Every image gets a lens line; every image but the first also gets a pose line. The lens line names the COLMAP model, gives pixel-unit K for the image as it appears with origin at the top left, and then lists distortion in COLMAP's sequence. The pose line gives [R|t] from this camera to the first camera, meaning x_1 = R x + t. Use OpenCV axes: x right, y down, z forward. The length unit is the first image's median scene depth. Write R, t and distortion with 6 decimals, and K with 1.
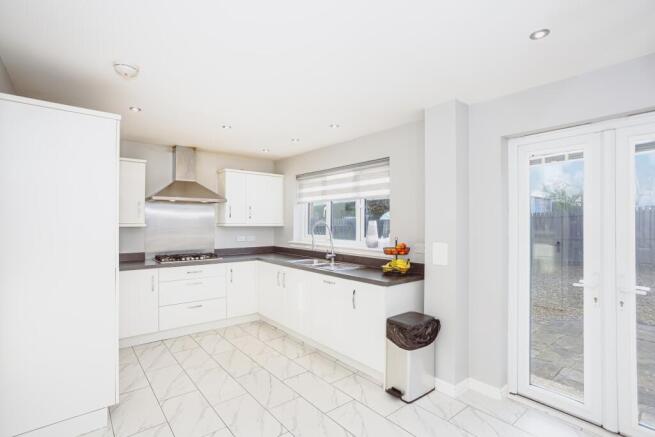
lens RADIAL K [[318.2, 0, 323.2], [0, 318.2, 221.4], [0, 0, 1]] dist [-0.035784, 0.018793]
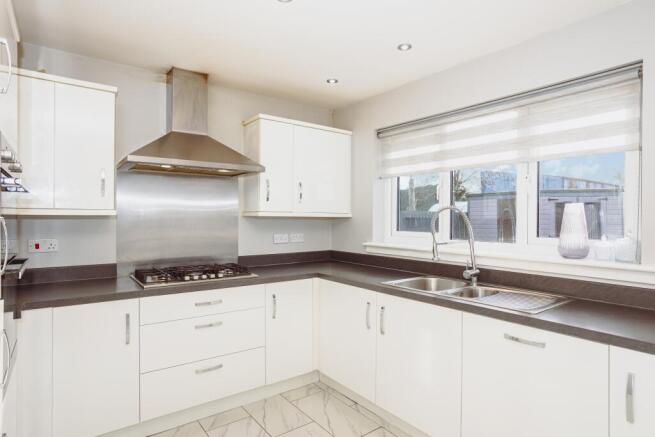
lens RADIAL K [[370.2, 0, 326.4], [0, 370.2, 220.8], [0, 0, 1]] dist [-0.019634, 0.001919]
pose [[0.999540, 0.003590, -0.030099, -0.176138], [-0.003255, 0.999932, 0.011183, 0.016218], [0.030137, -0.011080, 0.999484, 0.360374]]
